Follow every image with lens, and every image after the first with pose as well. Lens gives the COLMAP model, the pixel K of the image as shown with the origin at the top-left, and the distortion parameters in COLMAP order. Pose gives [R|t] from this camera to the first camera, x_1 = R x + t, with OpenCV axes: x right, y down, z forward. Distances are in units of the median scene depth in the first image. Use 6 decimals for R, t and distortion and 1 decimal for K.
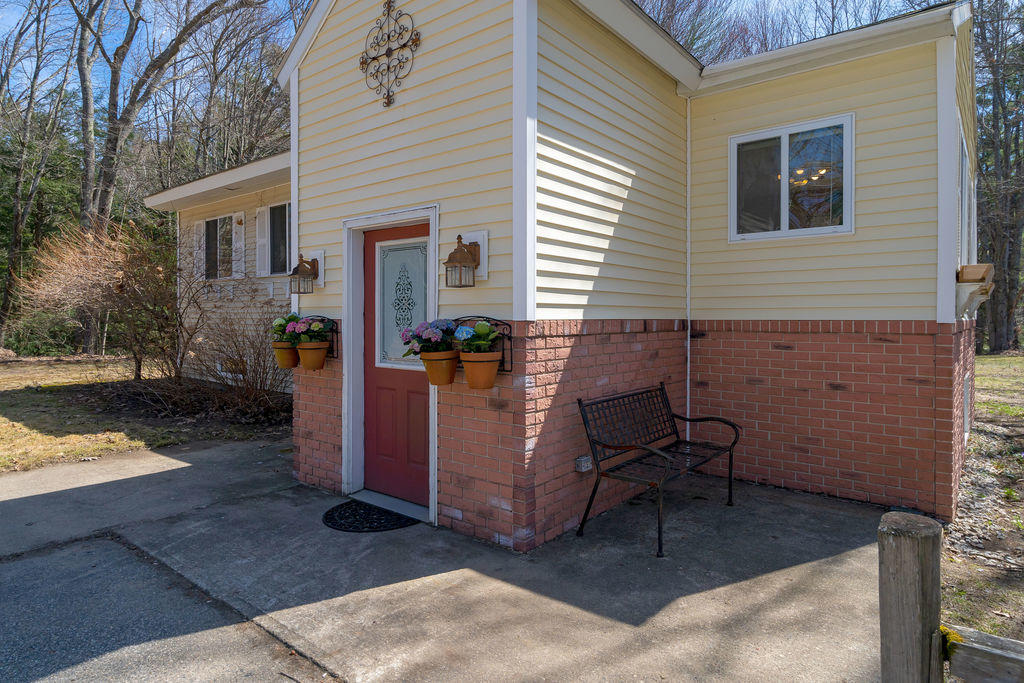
lens RADIAL K [[593.0, 0, 504.8], [0, 593.0, 318.3], [0, 0, 1]] dist [-0.003571, -0.000863]
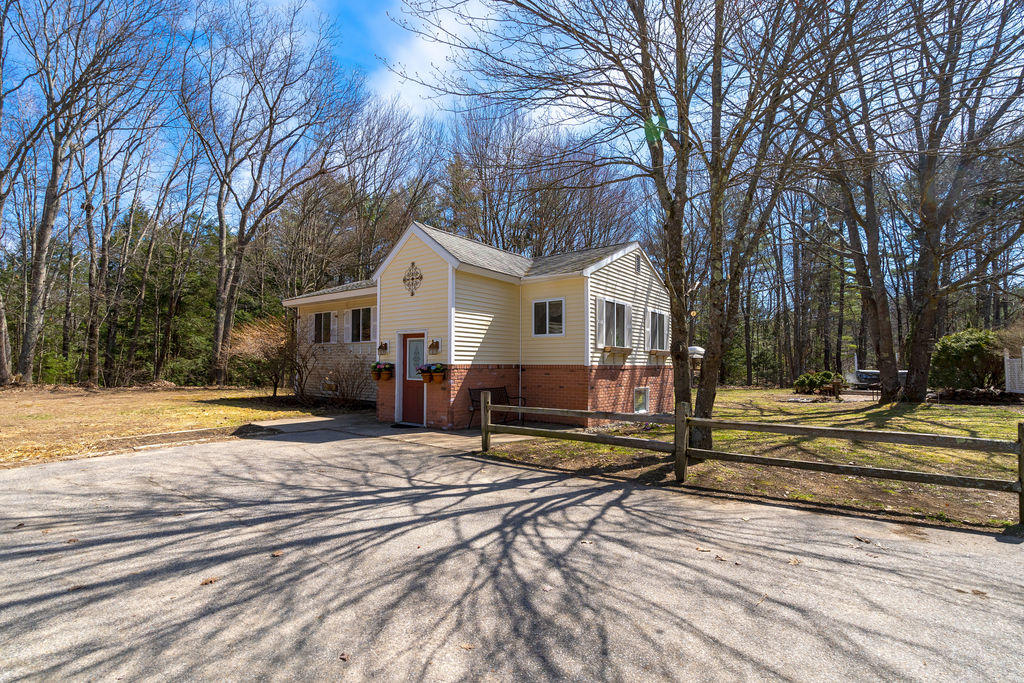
lens RADIAL K [[482.1, 0, 512.6], [0, 482.1, 346.5], [0, 0, 1]] dist [0.001184, 0.000094]
pose [[0.999620, 0.004711, 0.027173, 0.257546], [-0.003737, 0.999353, -0.035767, -0.000867], [-0.027324, 0.035652, 0.998991, -1.501522]]
